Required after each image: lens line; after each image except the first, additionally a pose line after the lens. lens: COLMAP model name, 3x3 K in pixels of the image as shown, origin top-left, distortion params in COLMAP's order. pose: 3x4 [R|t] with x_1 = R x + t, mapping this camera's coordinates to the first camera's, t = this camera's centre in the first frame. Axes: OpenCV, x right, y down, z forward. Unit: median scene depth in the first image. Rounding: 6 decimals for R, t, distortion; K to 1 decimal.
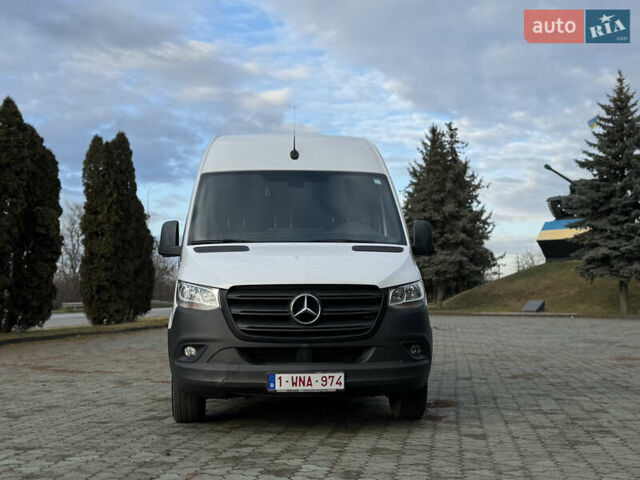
lens RADIAL K [[883.7, 0, 302.0], [0, 883.7, 241.9], [0, 0, 1]] dist [0.106674, -0.032851]
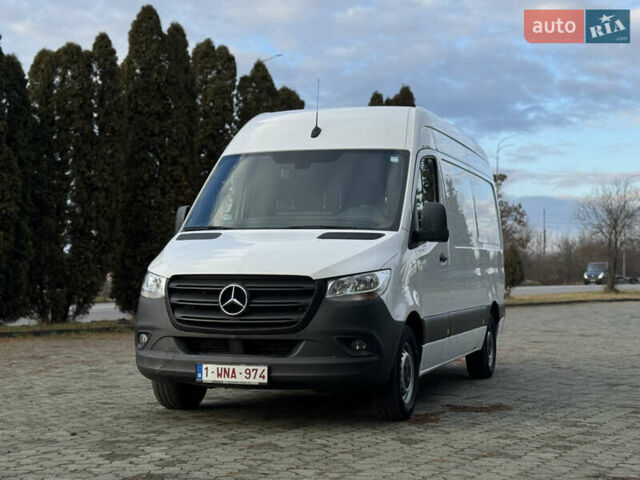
lens RADIAL K [[1051.3, 0, 278.8], [0, 1051.3, 260.1], [0, 0, 1]] dist [0.156765, -0.043355]
pose [[0.918113, 0.006918, -0.396258, 0.505422], [0.013010, 0.998783, 0.047582, -0.022638], [0.396104, -0.048841, 0.916906, -0.046004]]
